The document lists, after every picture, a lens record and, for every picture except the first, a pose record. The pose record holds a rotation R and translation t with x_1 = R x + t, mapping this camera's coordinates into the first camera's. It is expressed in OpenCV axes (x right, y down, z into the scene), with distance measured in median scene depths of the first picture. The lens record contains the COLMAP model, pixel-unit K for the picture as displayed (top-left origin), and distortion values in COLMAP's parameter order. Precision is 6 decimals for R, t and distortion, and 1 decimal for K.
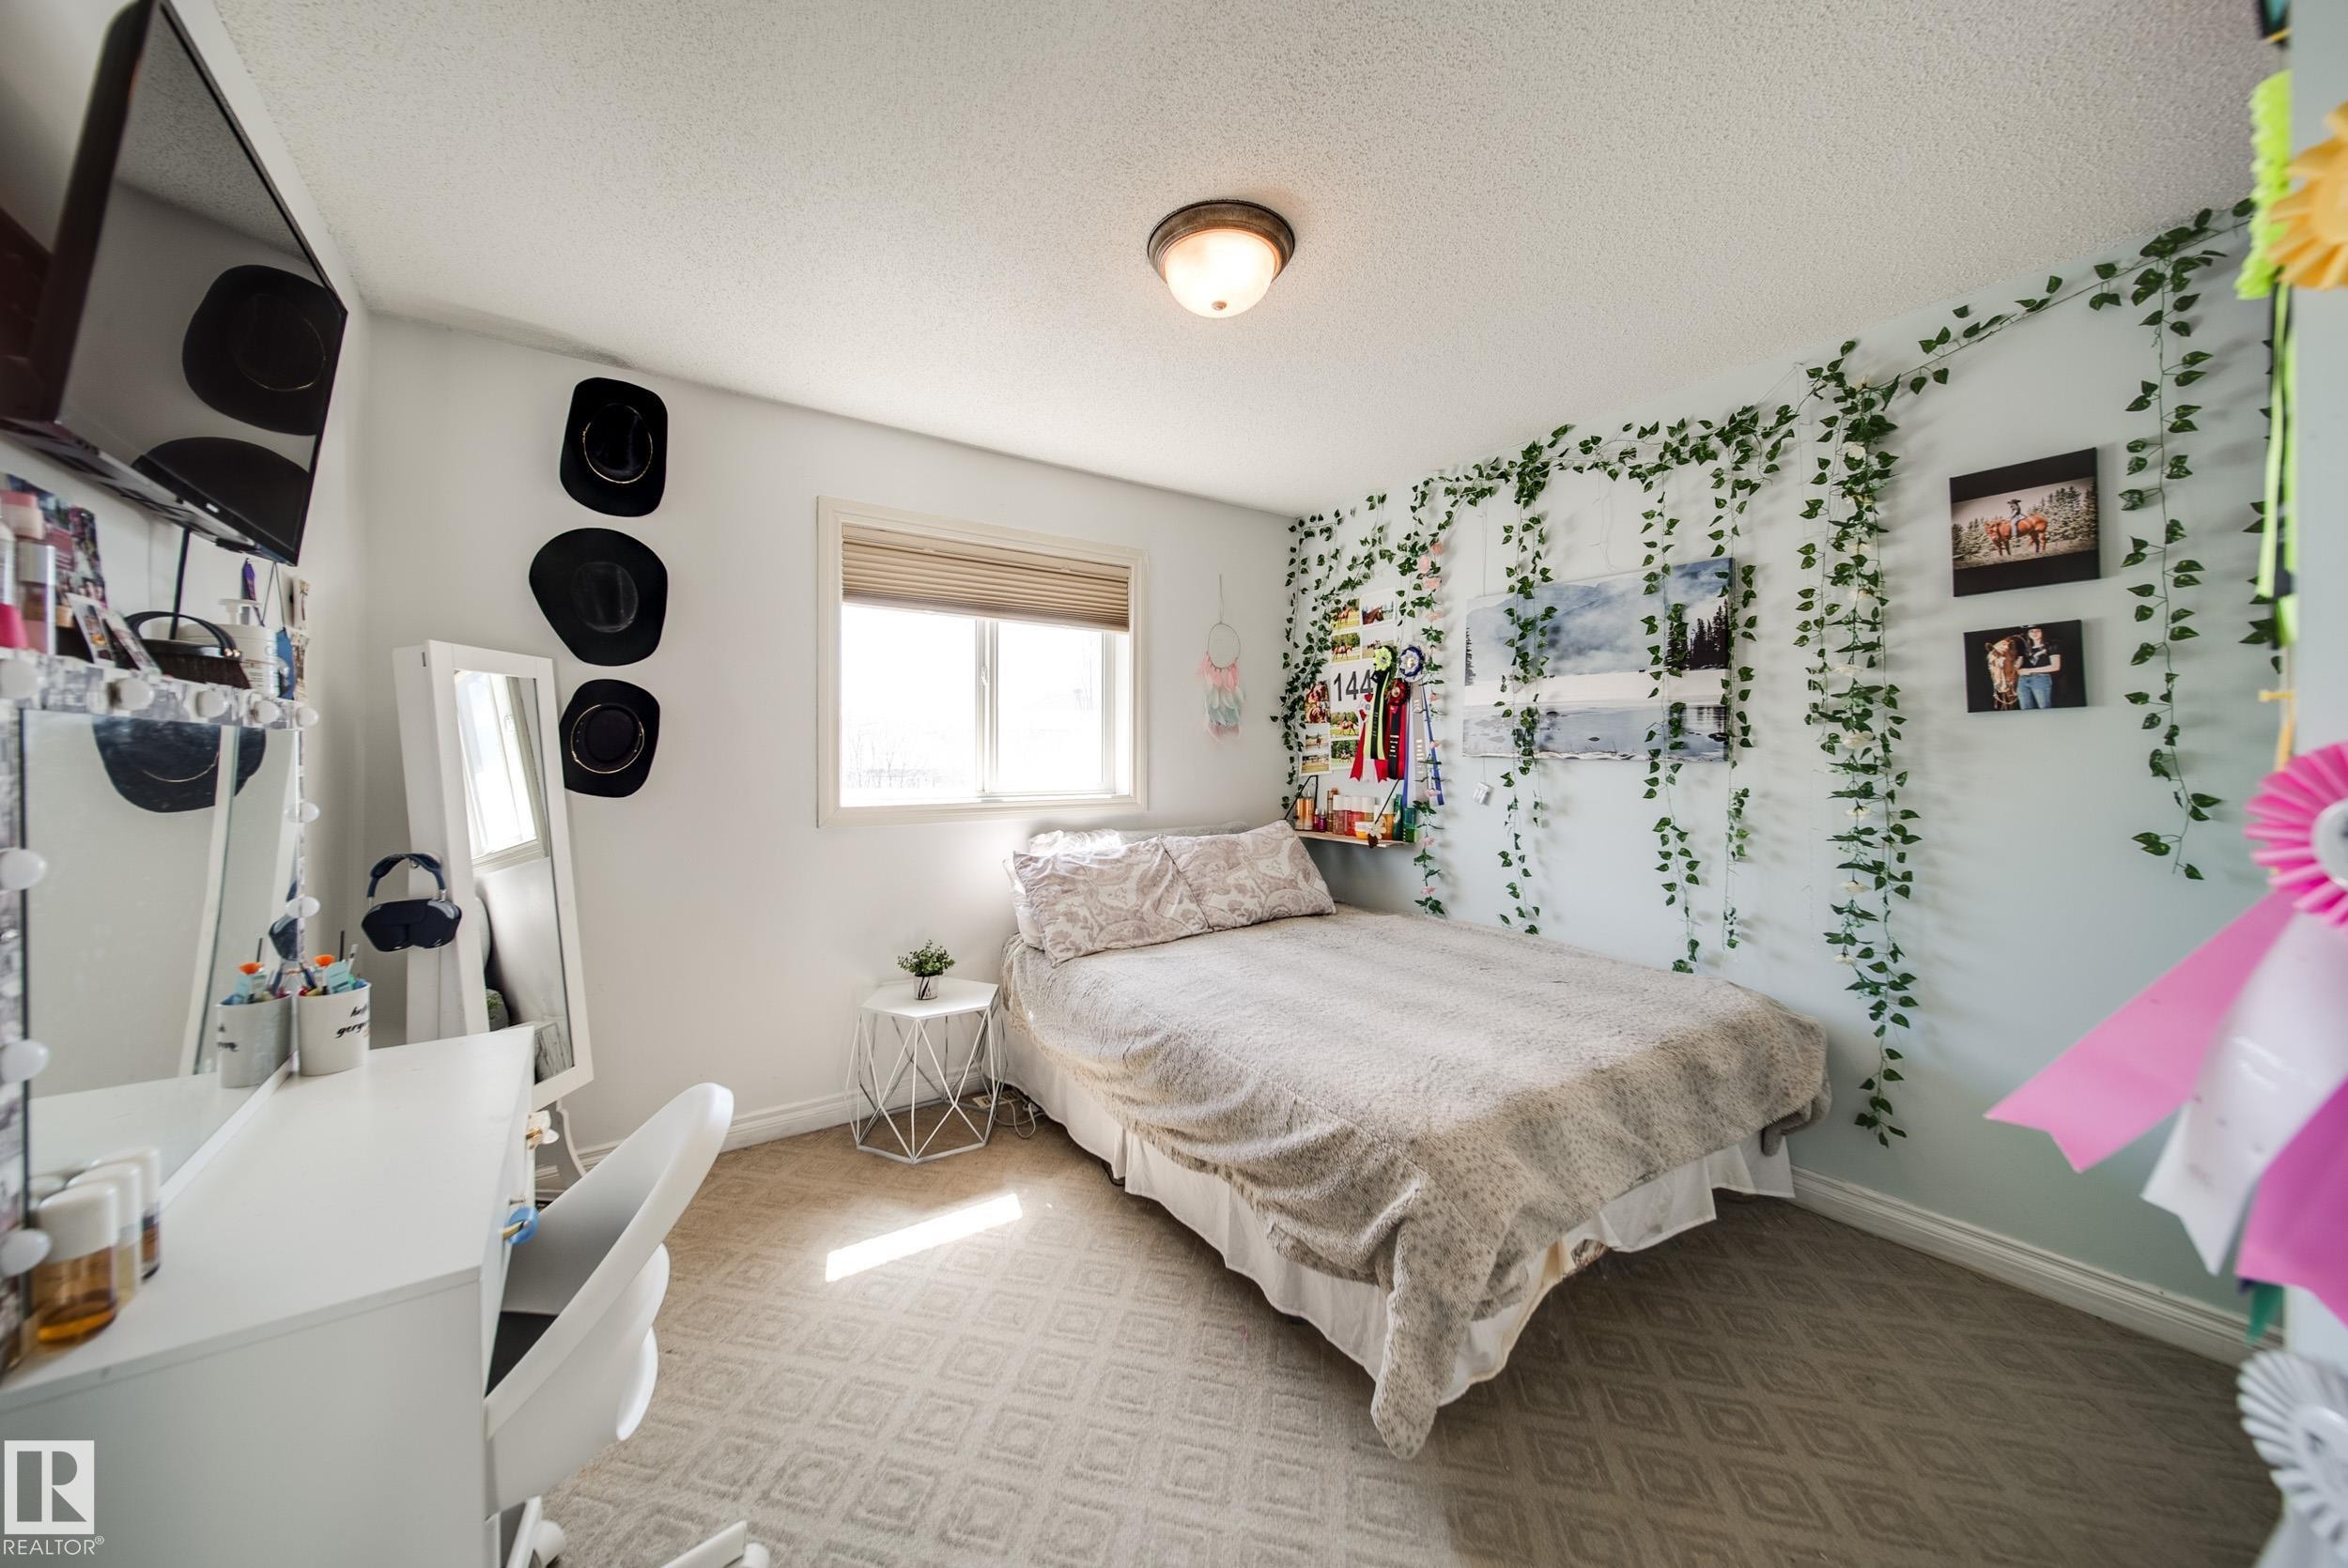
lens RADIAL K [[834.8, 0, 1175.4], [0, 834.8, 761.0], [0, 0, 1]] dist [0.000101, -0.000537]
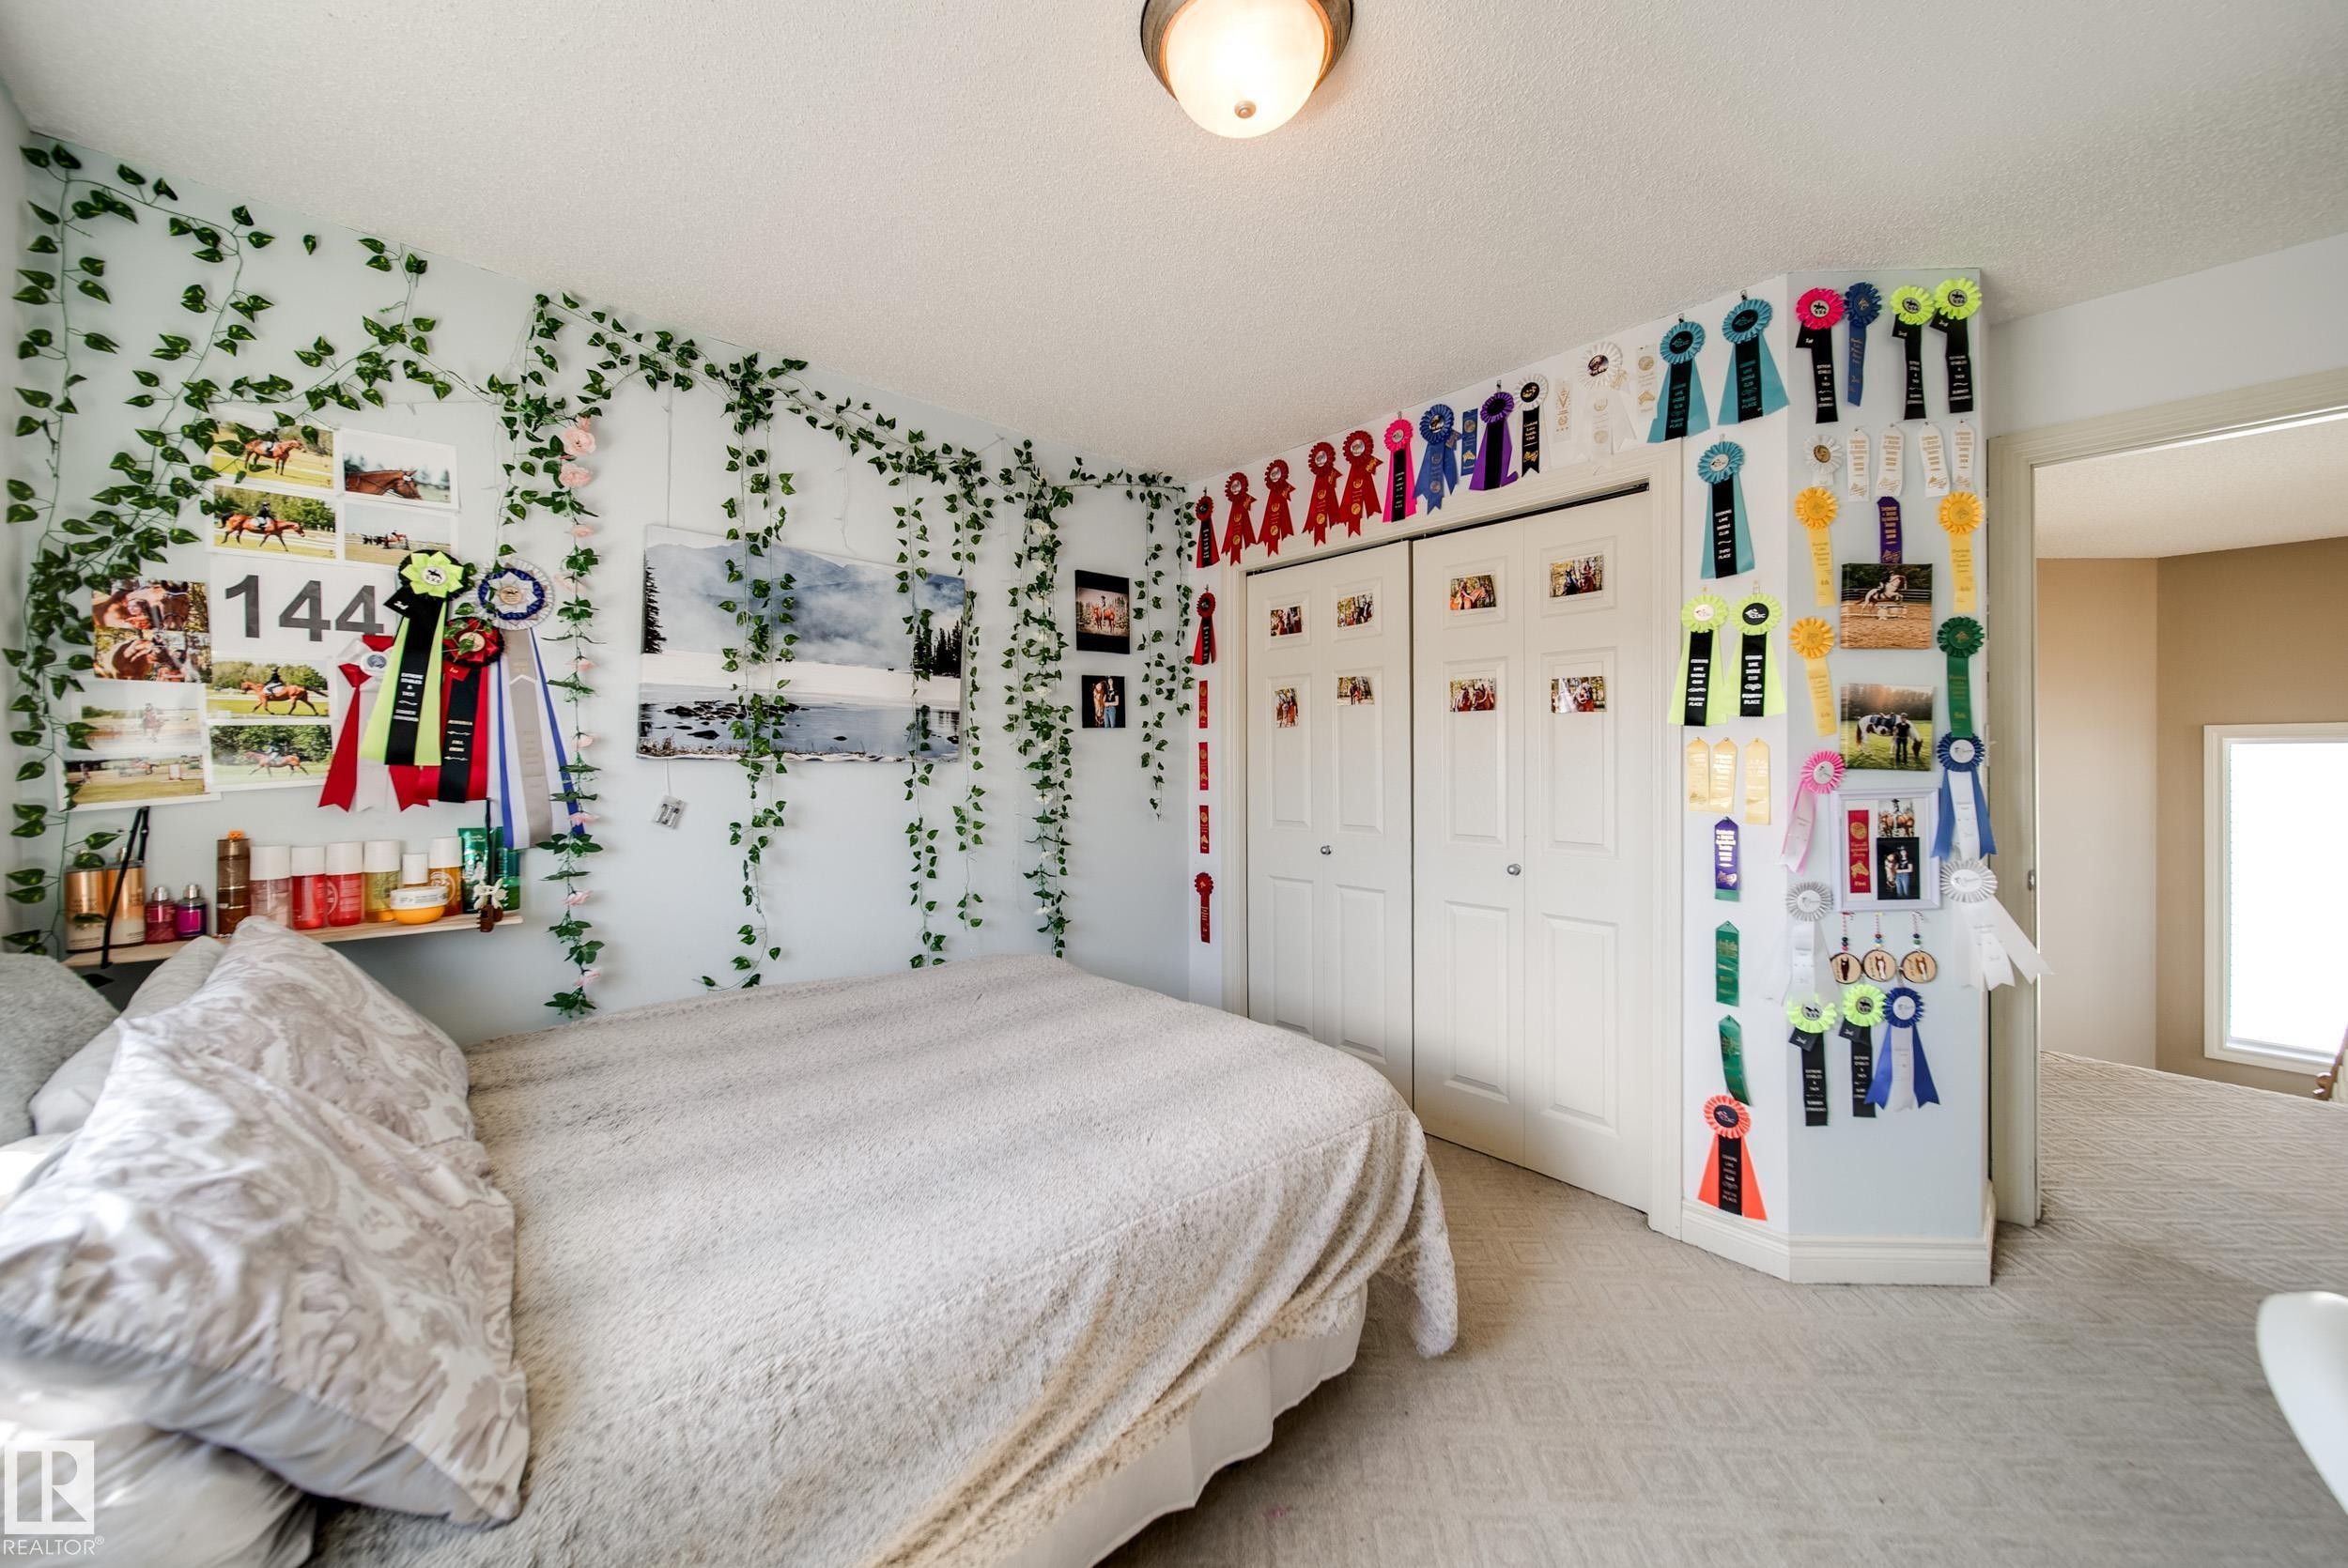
lens RADIAL K [[834.8, 0, 1175.4], [0, 834.8, 761.0], [0, 0, 1]] dist [0.000101, -0.000537]
pose [[-0.133894, -0.007175, 0.990970, -0.414899], [0.008173, 0.999932, 0.008344, -0.006632], [-0.990962, 0.009216, -0.133826, 0.749539]]
